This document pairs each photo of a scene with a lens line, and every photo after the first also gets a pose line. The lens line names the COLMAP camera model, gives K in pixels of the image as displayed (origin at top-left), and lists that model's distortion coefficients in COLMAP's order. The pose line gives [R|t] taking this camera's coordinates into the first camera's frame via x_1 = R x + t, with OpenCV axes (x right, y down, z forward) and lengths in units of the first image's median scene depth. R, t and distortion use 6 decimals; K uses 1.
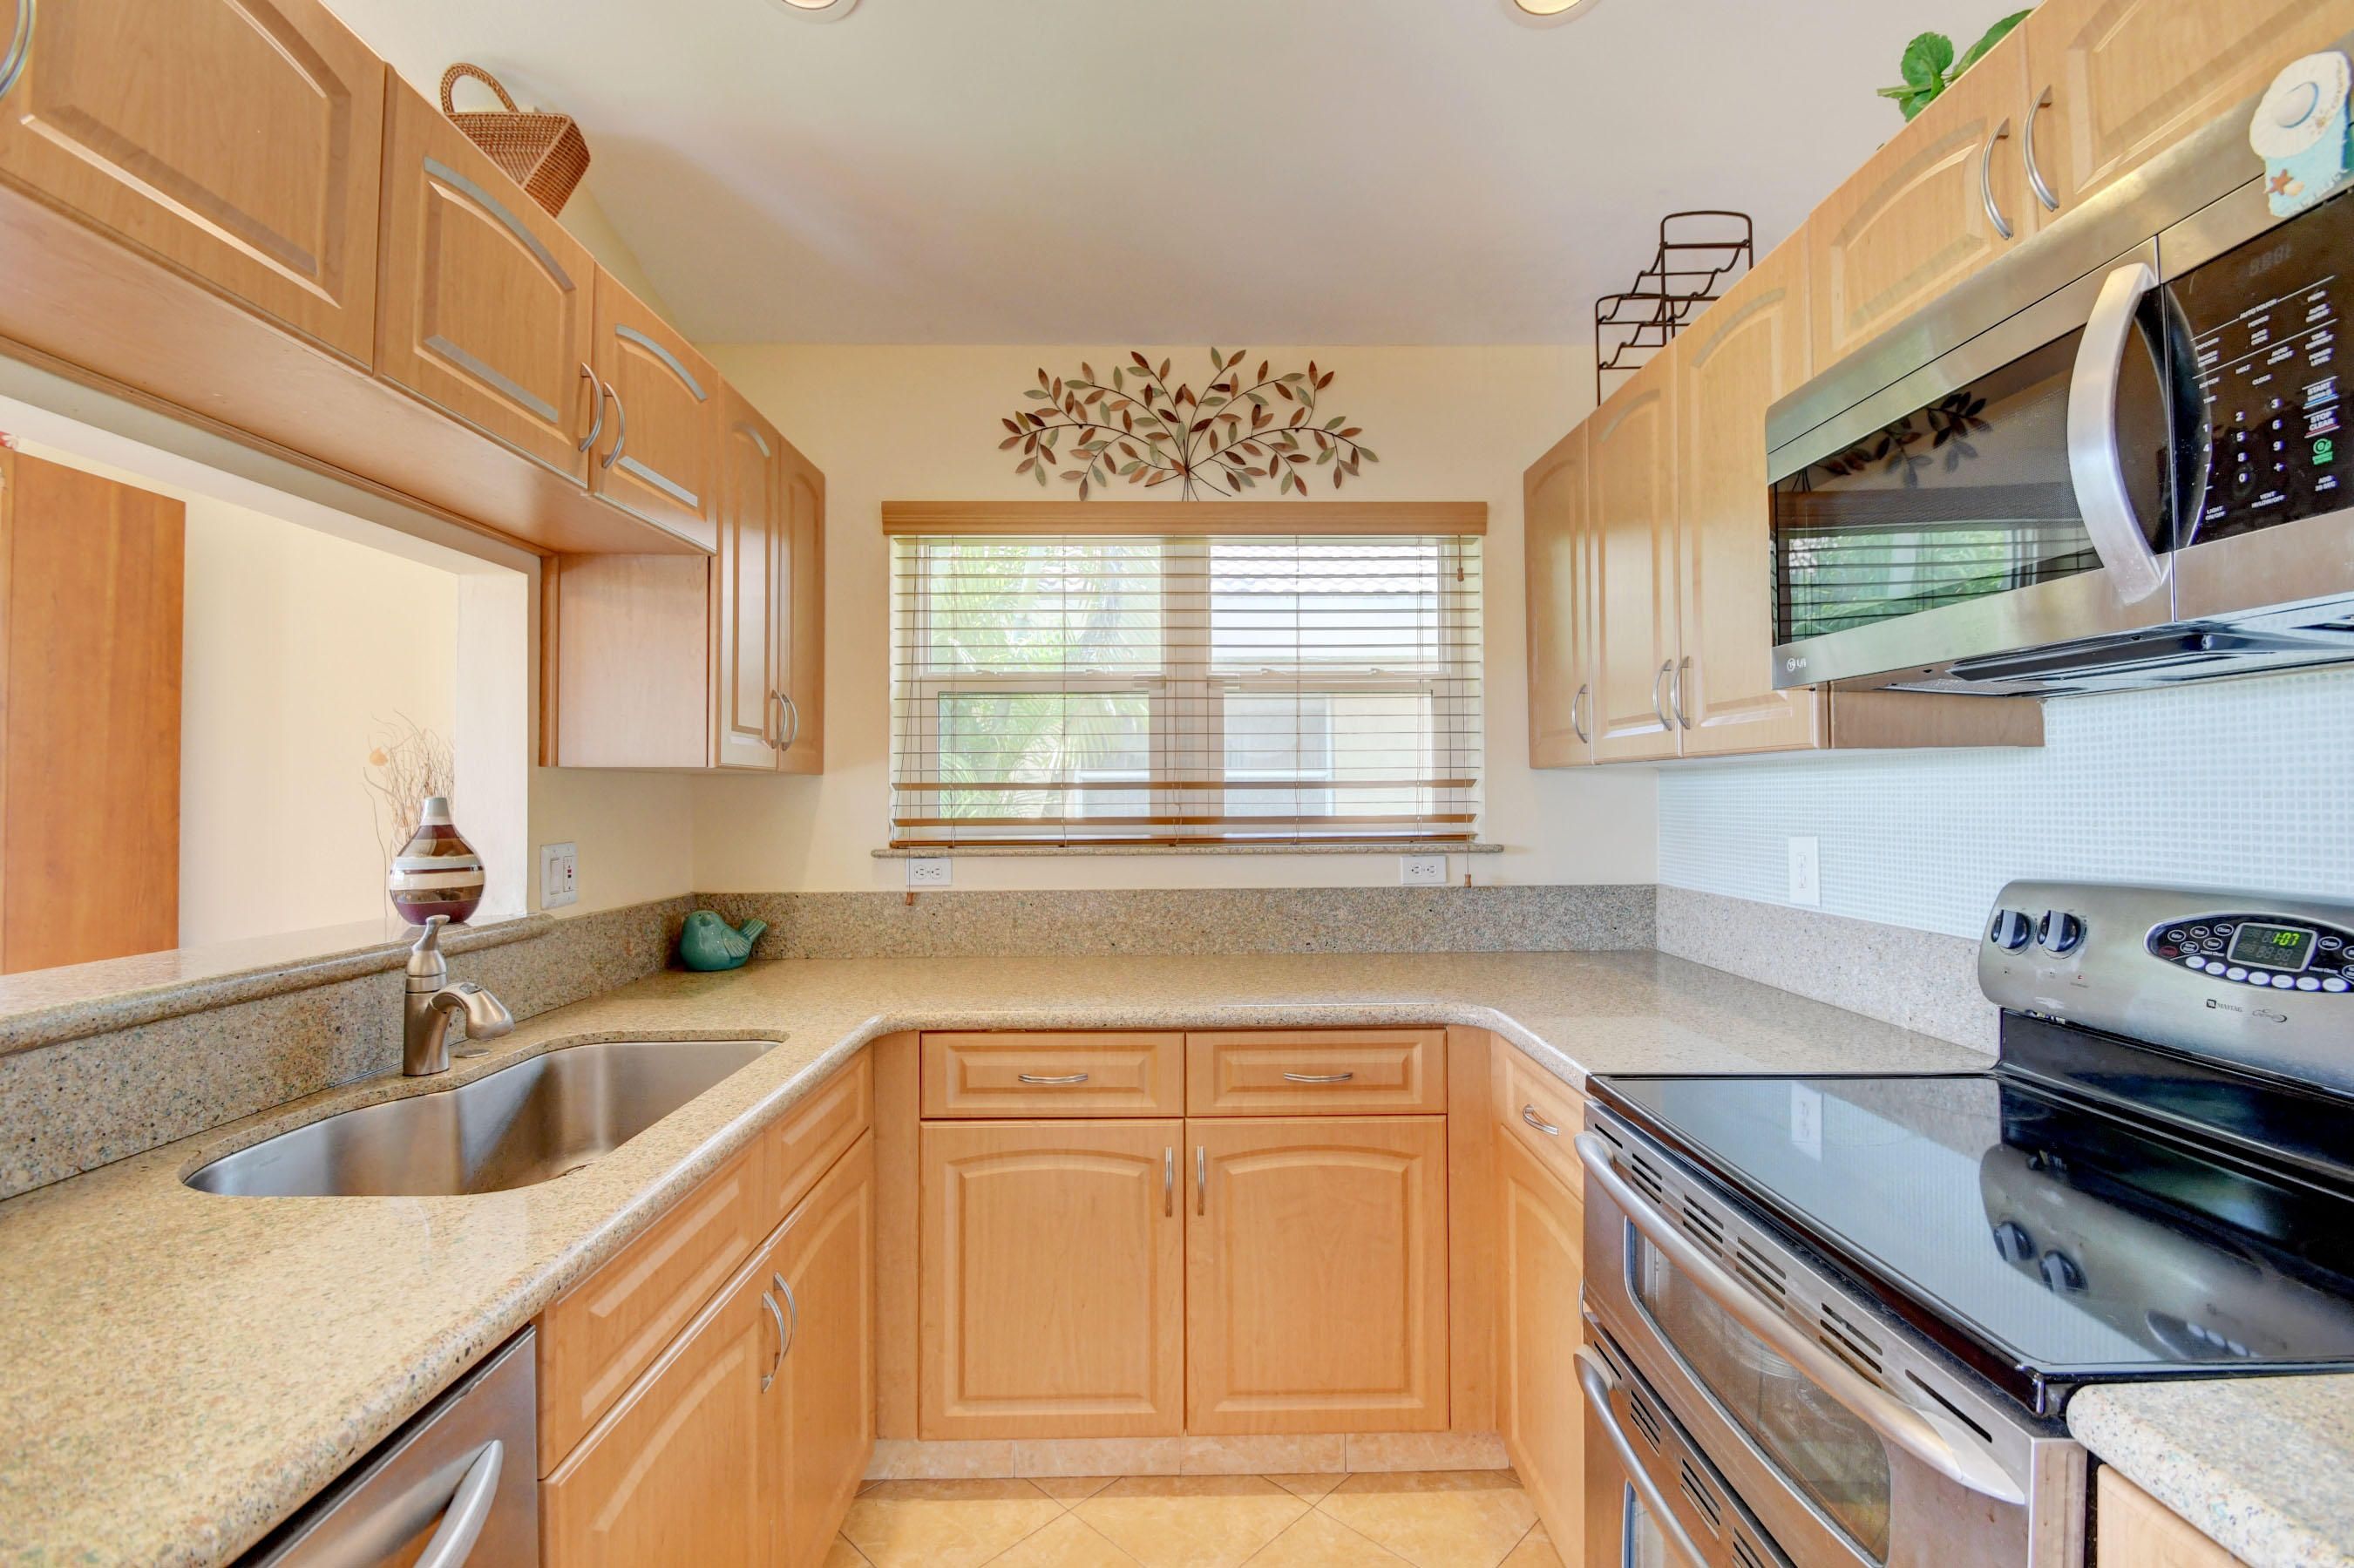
lens RADIAL K [[1038.8, 0, 1186.4], [0, 1038.8, 778.5], [0, 0, 1]] dist [0.013805, -0.017893]
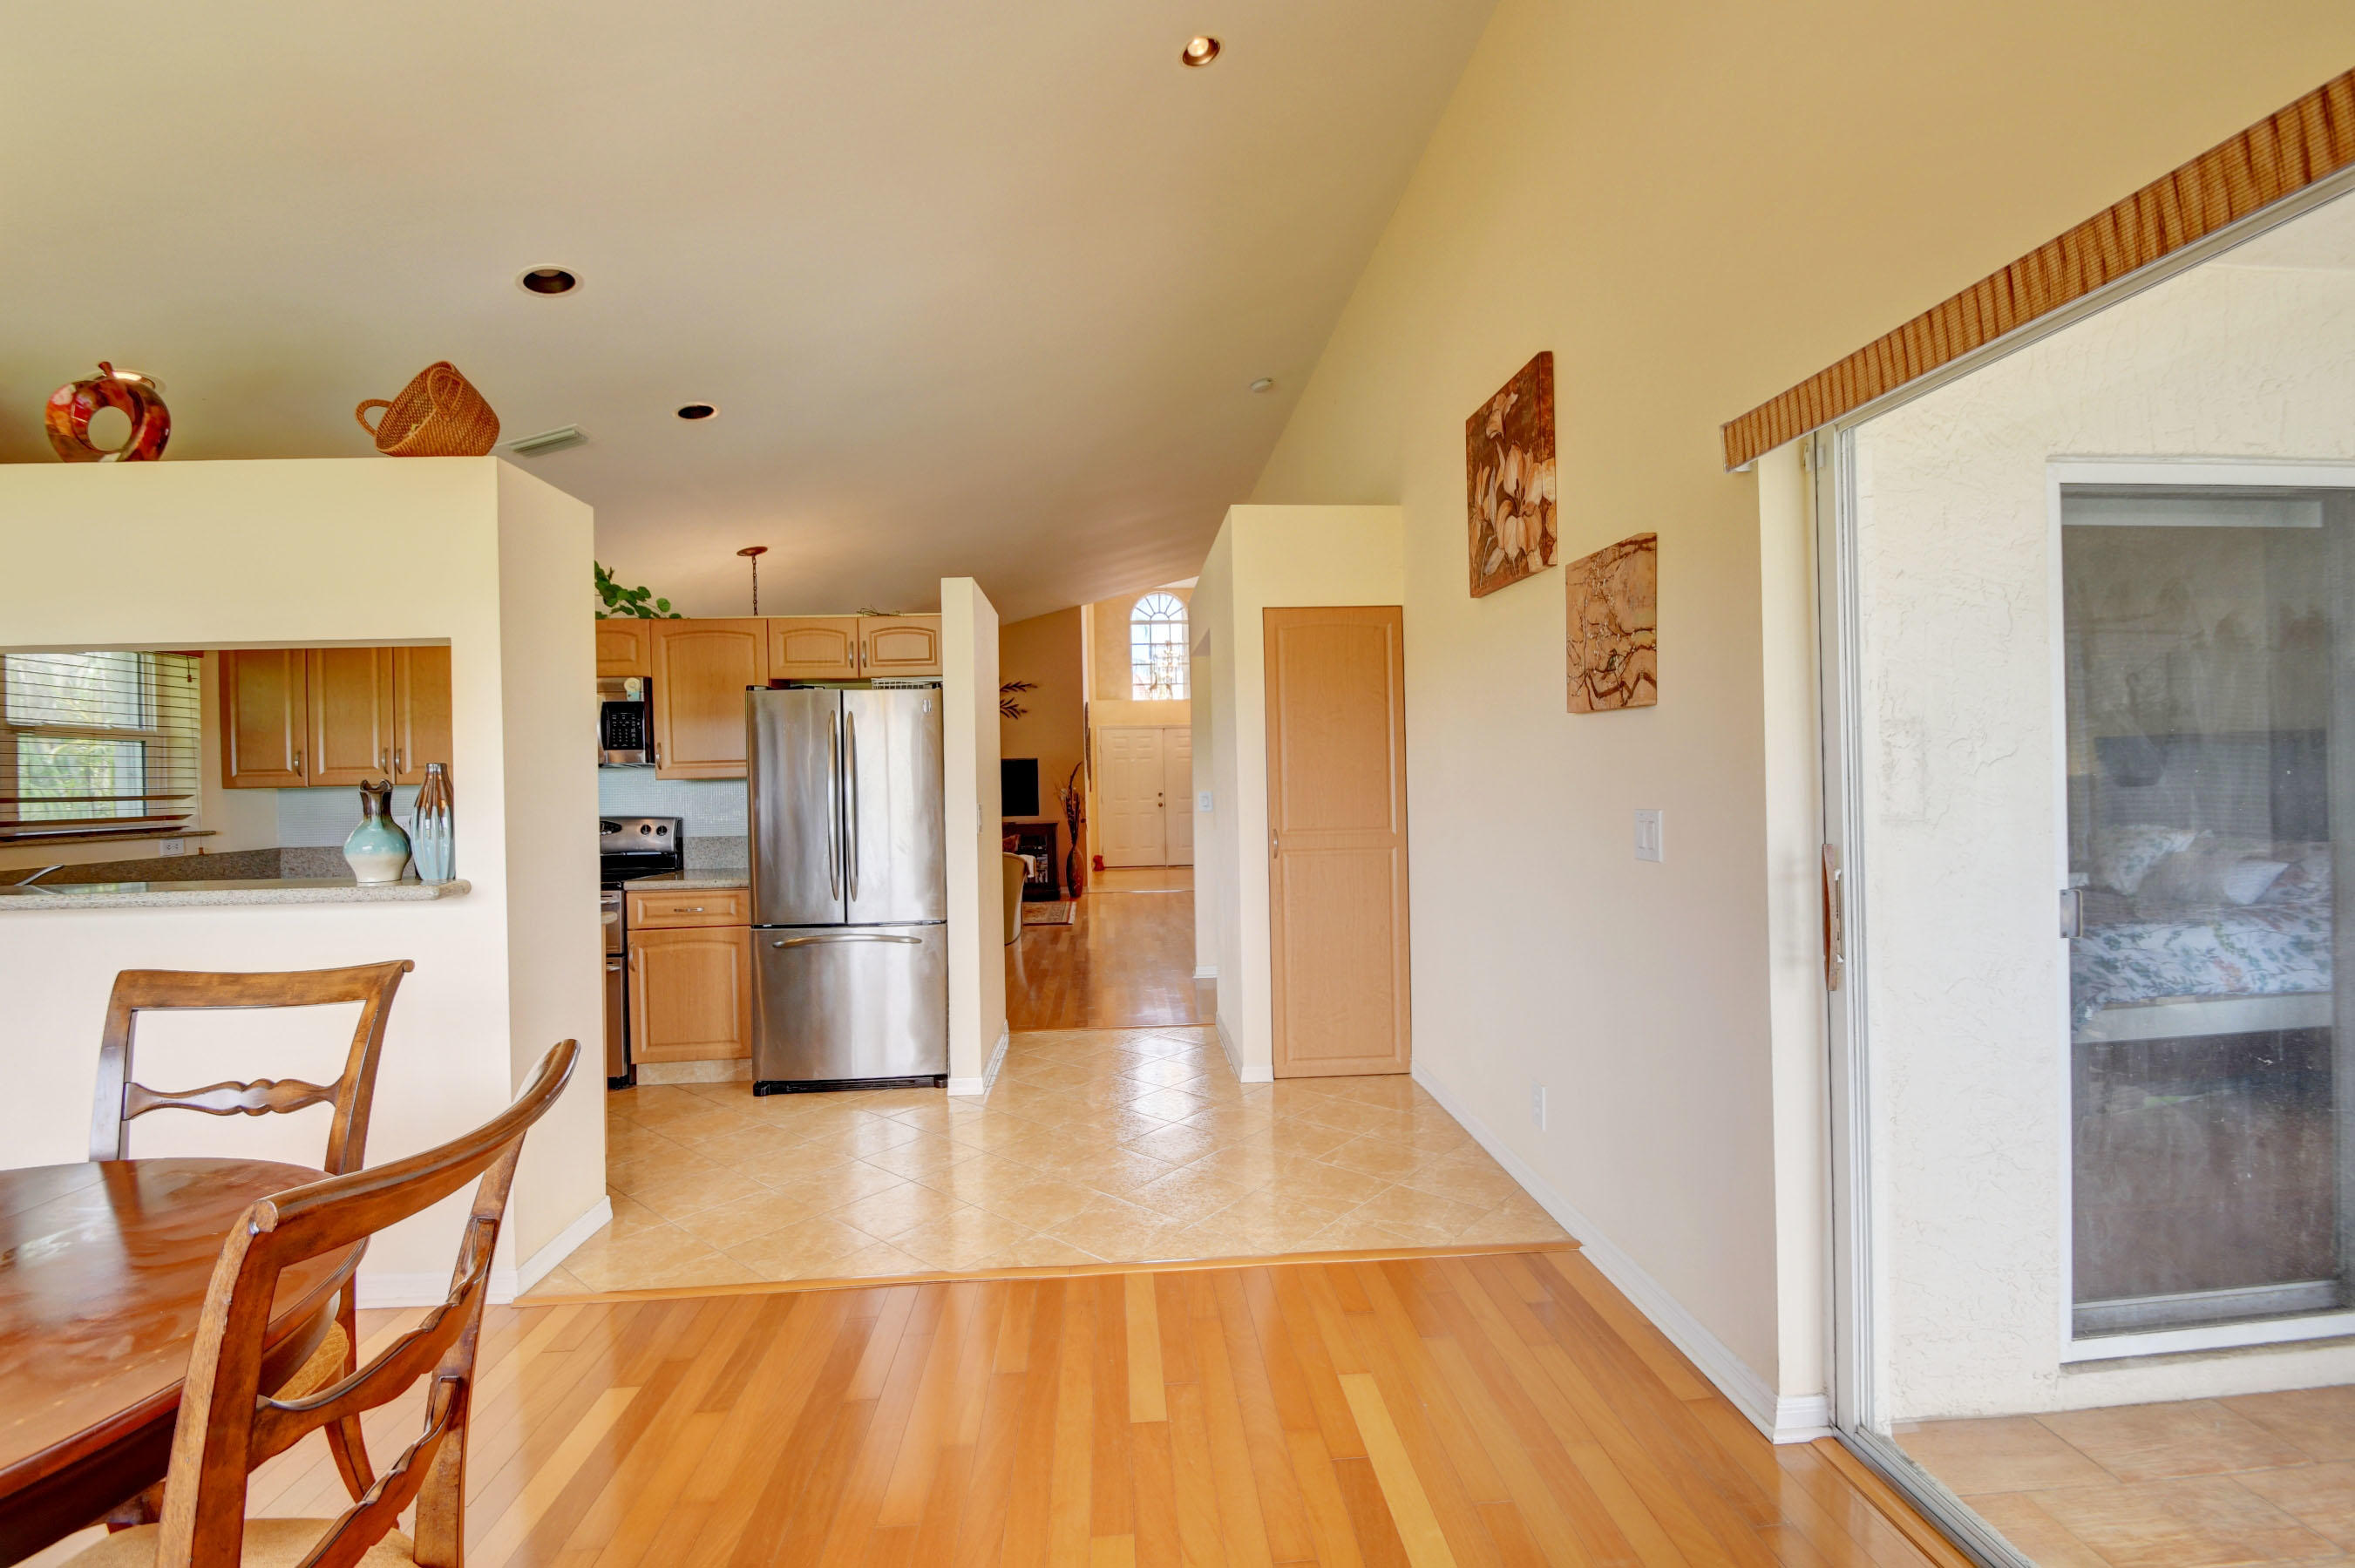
lens RADIAL K [[1039.2, 0, 1186.9], [0, 1039.2, 778.5], [0, 0, 1]] dist [0.013805, -0.017893]
pose [[-0.064770, 0.007202, 0.997874, -1.534680], [0.008464, 0.999942, -0.006668, -0.000800], [-0.997864, 0.008014, -0.064827, -0.549497]]
